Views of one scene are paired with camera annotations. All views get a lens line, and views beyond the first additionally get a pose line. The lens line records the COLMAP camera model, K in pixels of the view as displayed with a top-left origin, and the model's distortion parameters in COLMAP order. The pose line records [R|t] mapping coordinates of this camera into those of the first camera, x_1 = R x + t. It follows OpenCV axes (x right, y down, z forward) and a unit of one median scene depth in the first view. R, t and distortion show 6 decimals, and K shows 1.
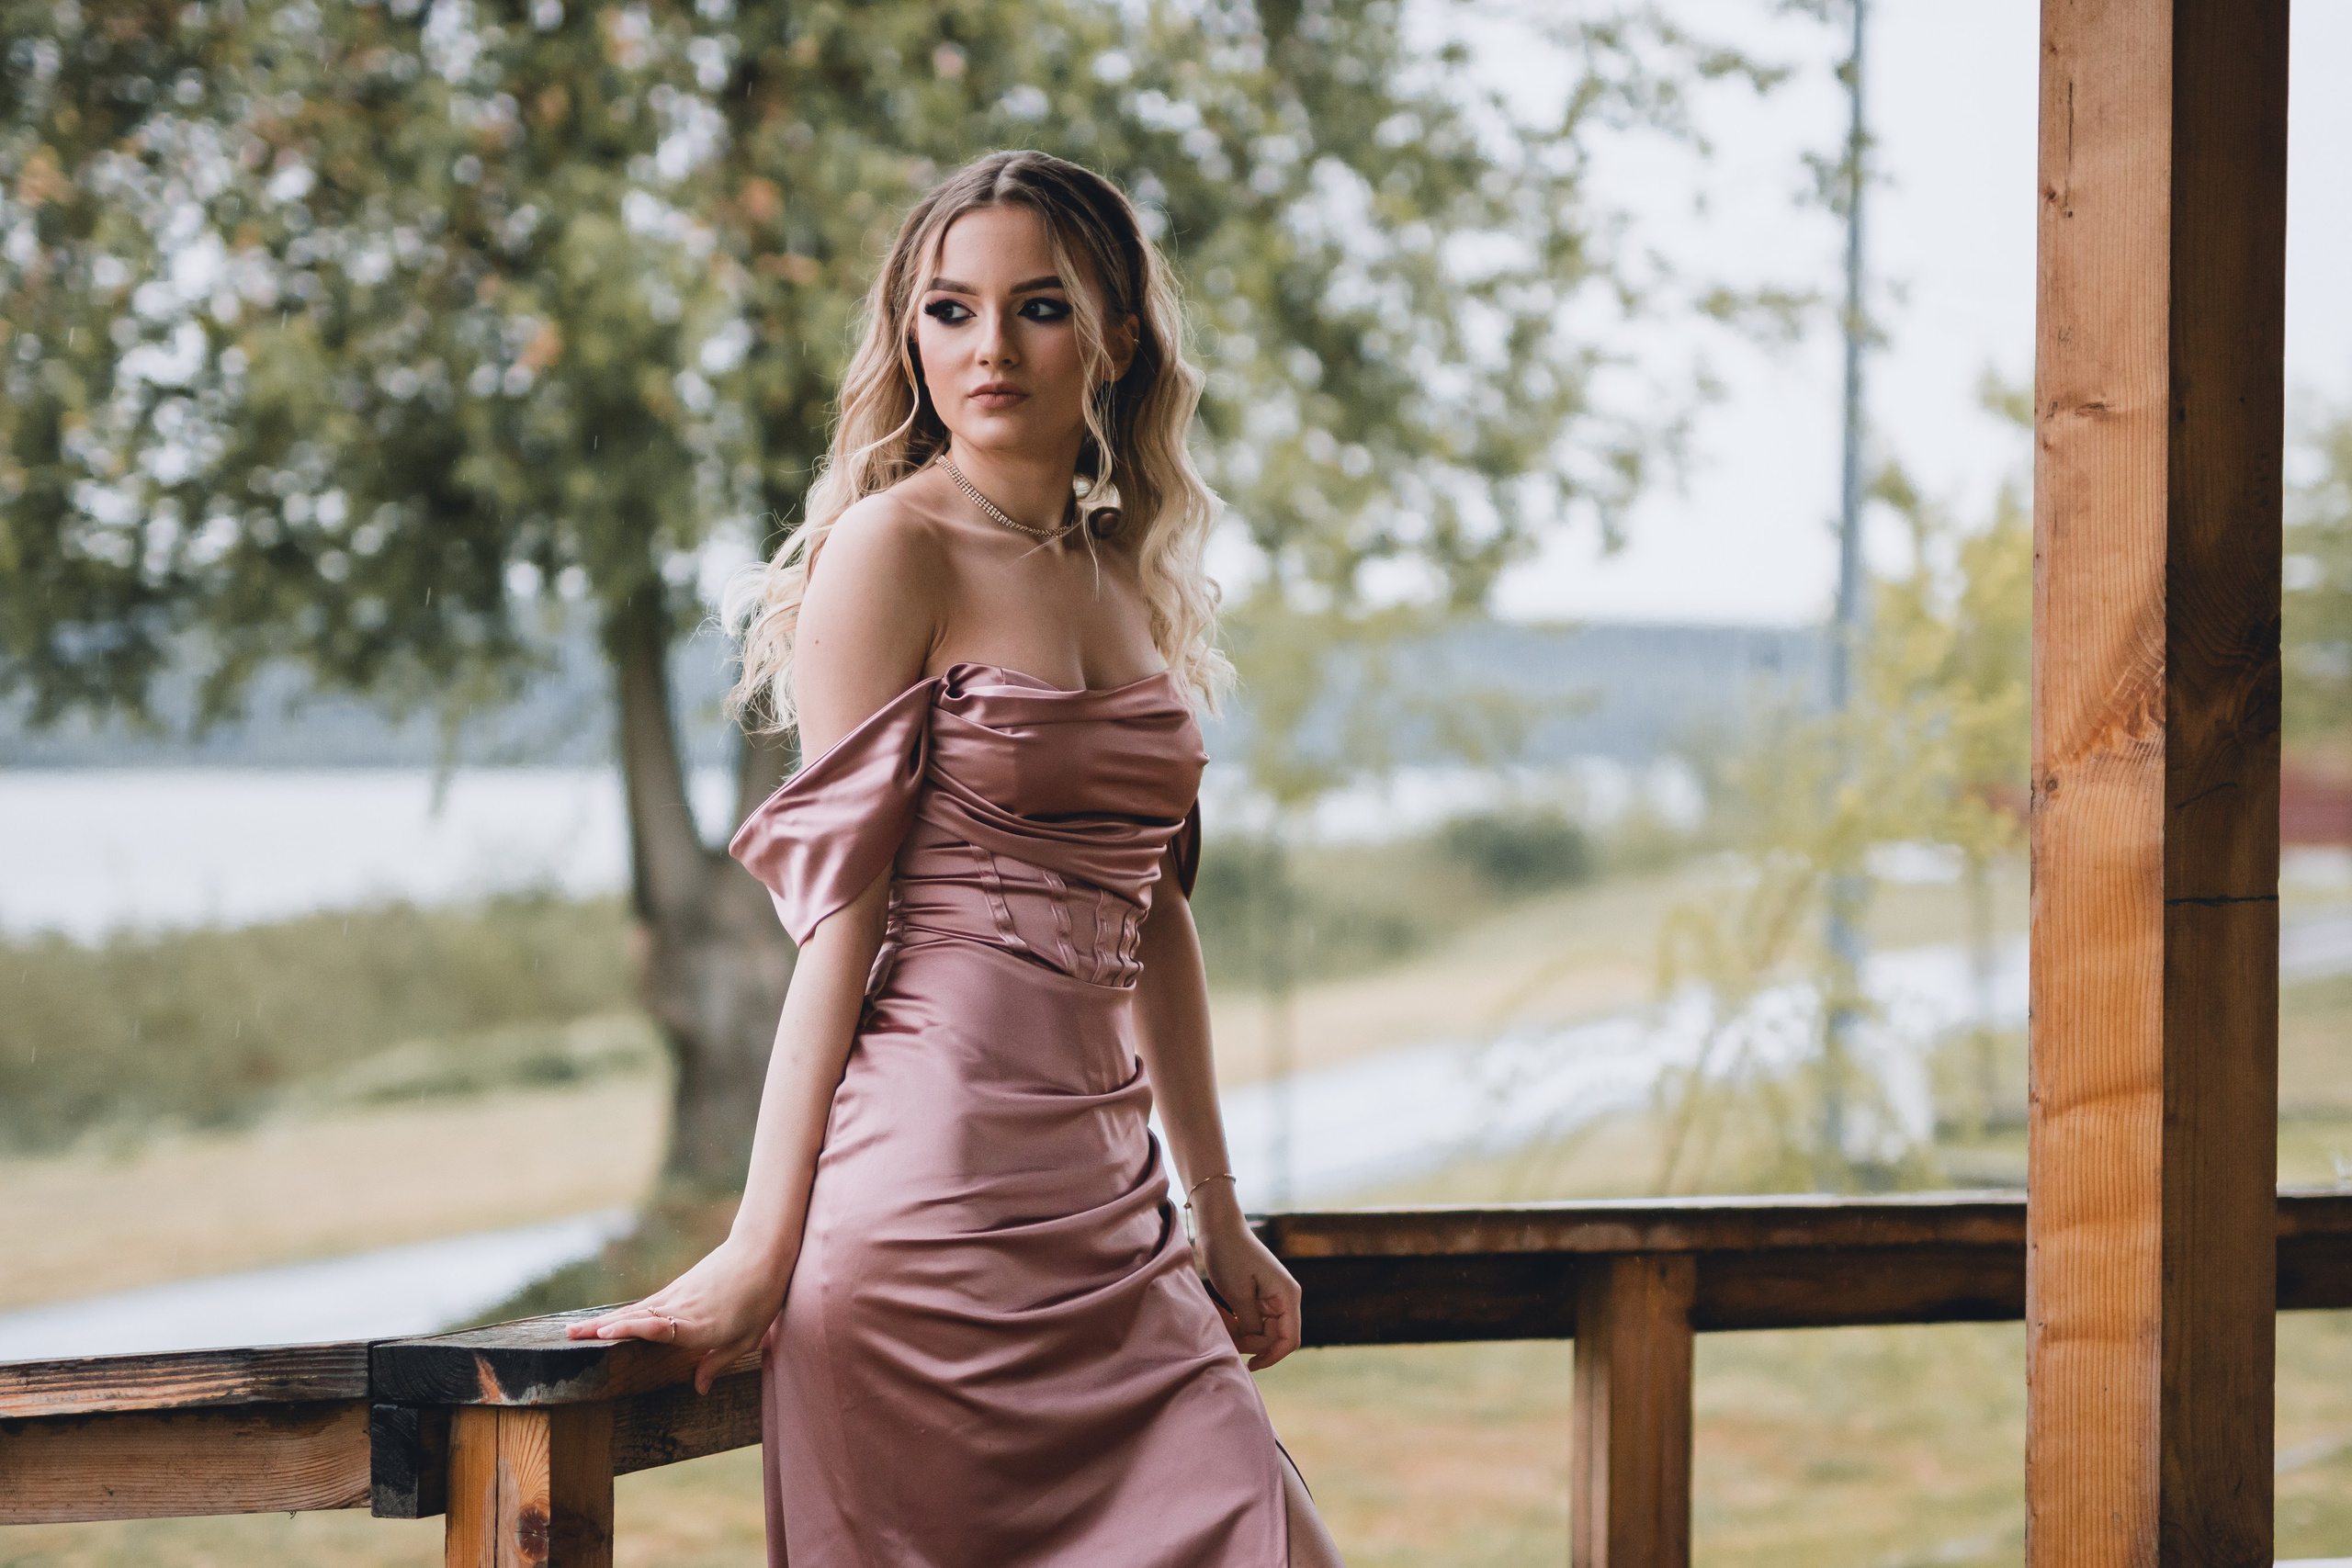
lens RADIAL K [[5407.9, 0, 1176.0], [0, 5407.9, 784.0], [0, 0, 1]] dist [-0.089802, 0.886748]
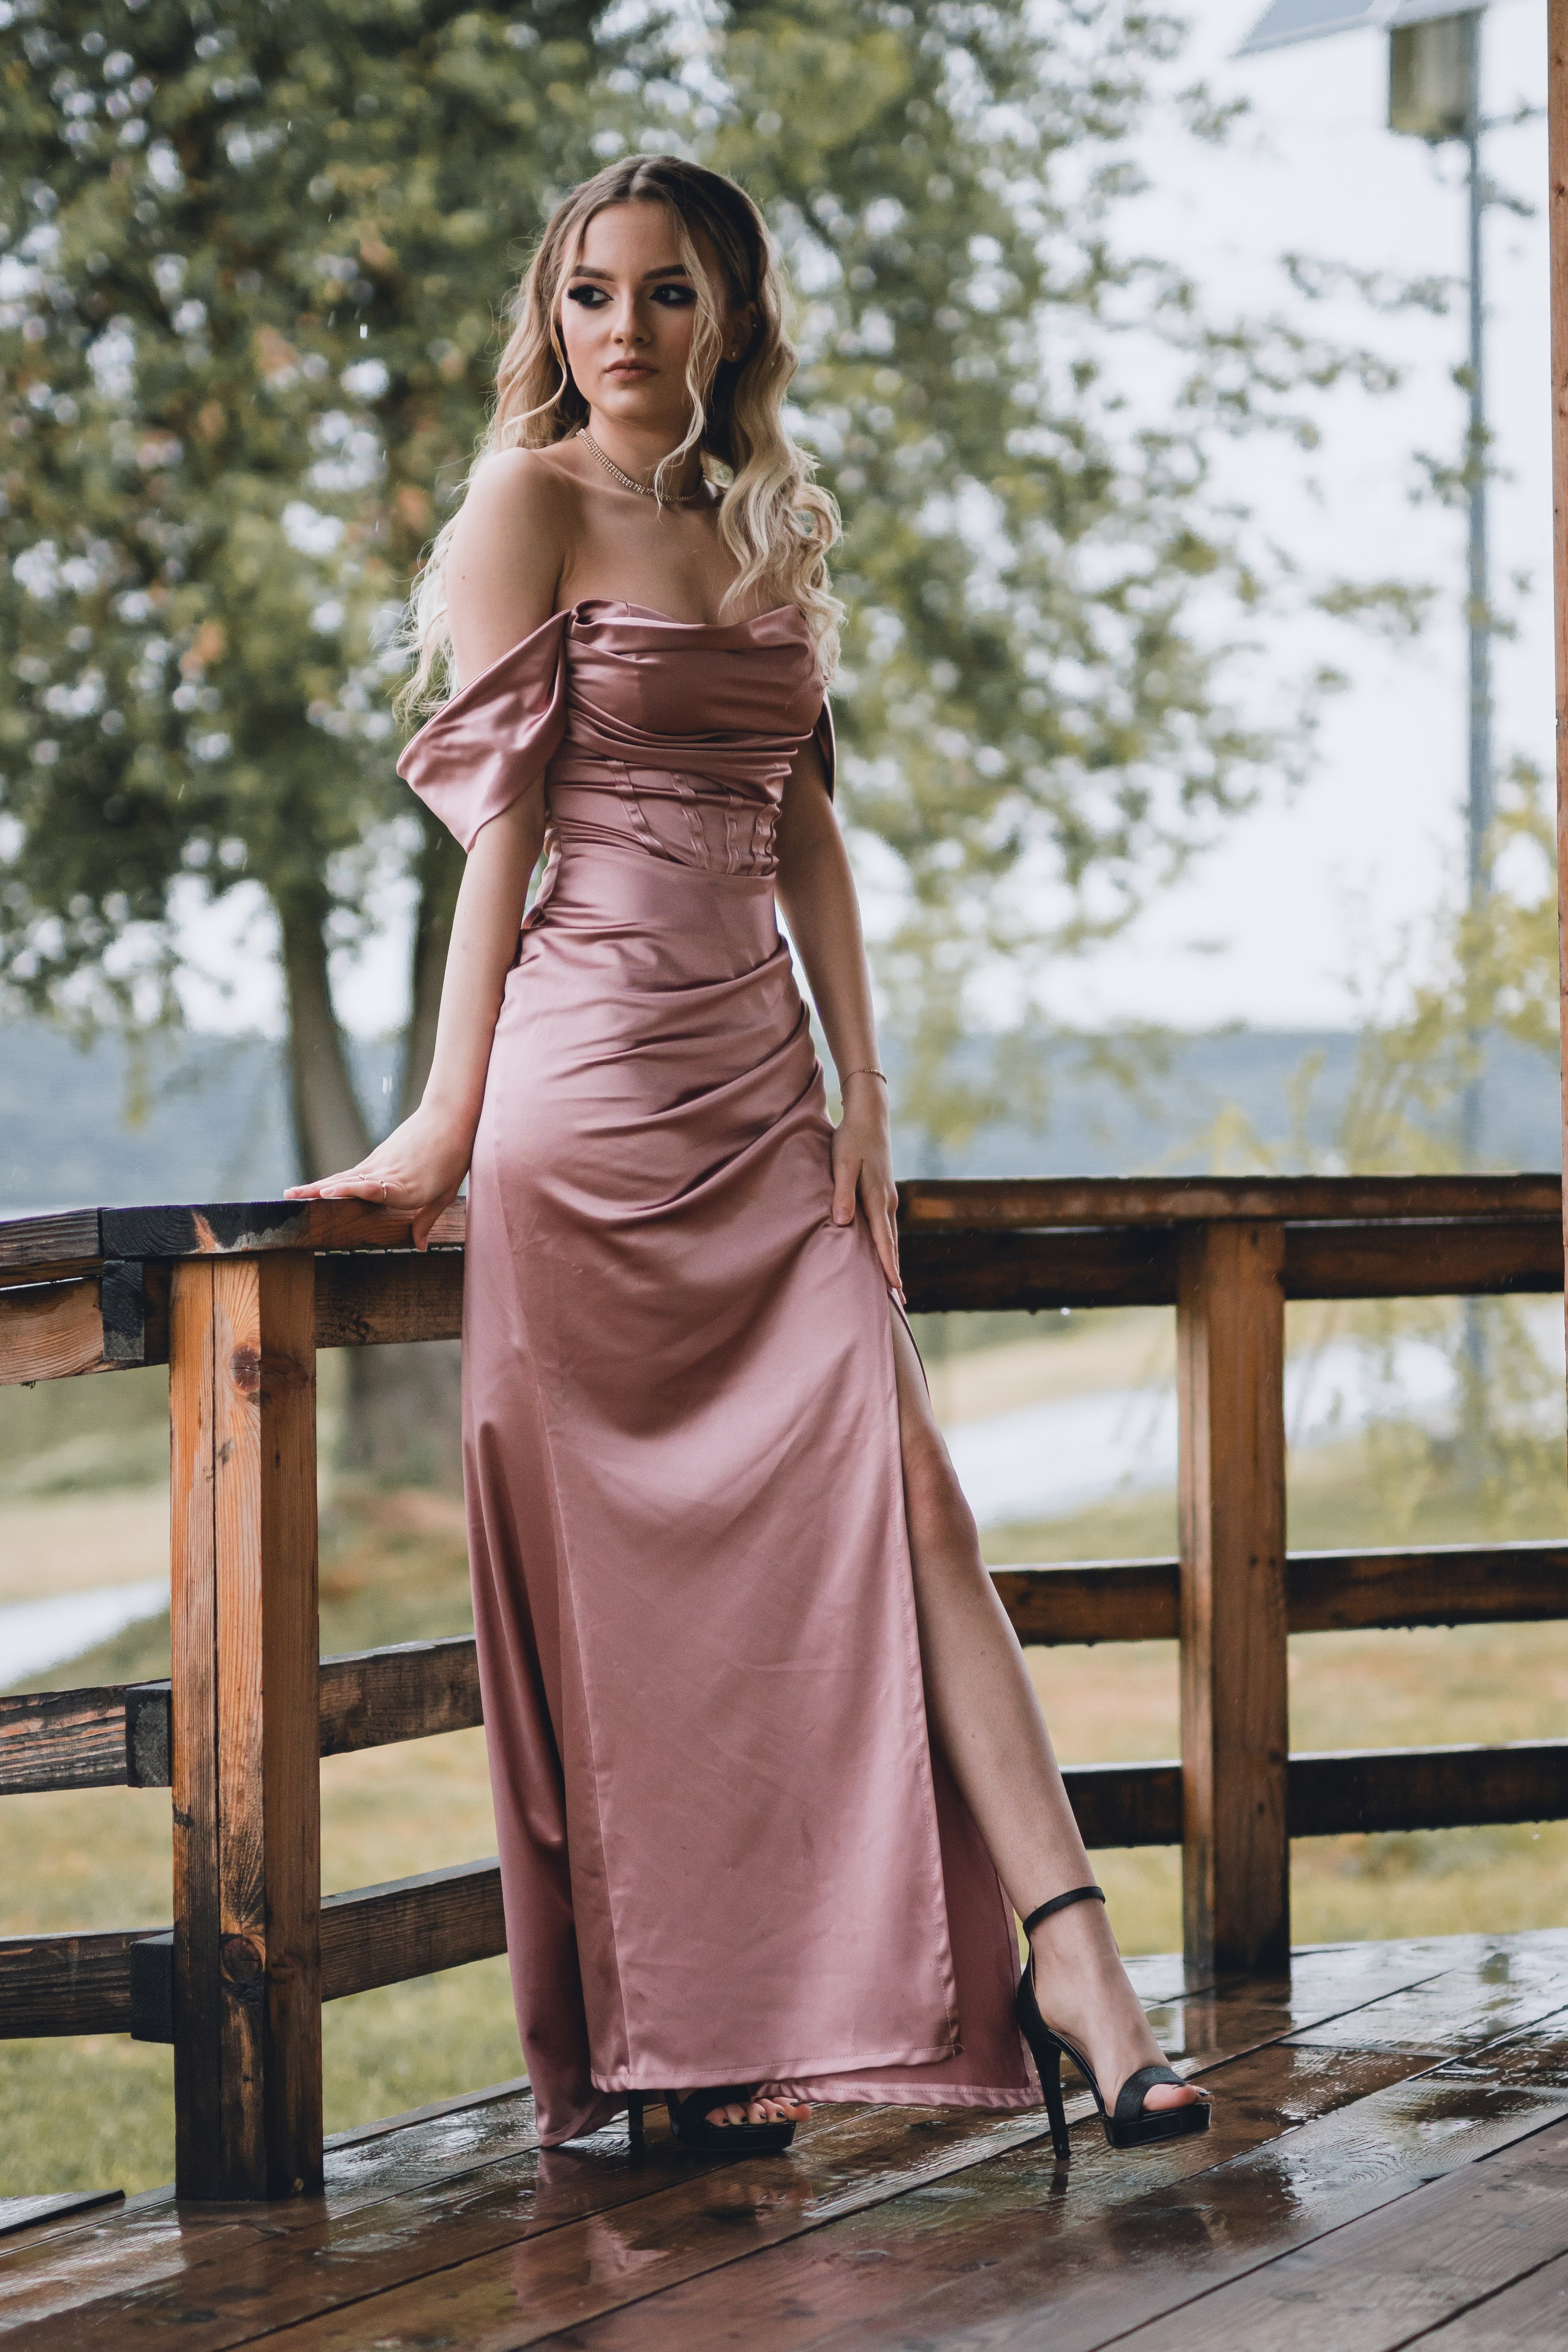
lens RADIAL K [[5408.4, 0, 784.0], [0, 5408.4, 1176.0], [0, 0, 1]] dist [-0.089802, 0.886748]
pose [[0.999735, -0.020797, -0.009826, 0.004986], [0.020700, 0.999737, -0.009920, 0.086917], [0.010030, 0.009714, 0.999903, -0.108168]]
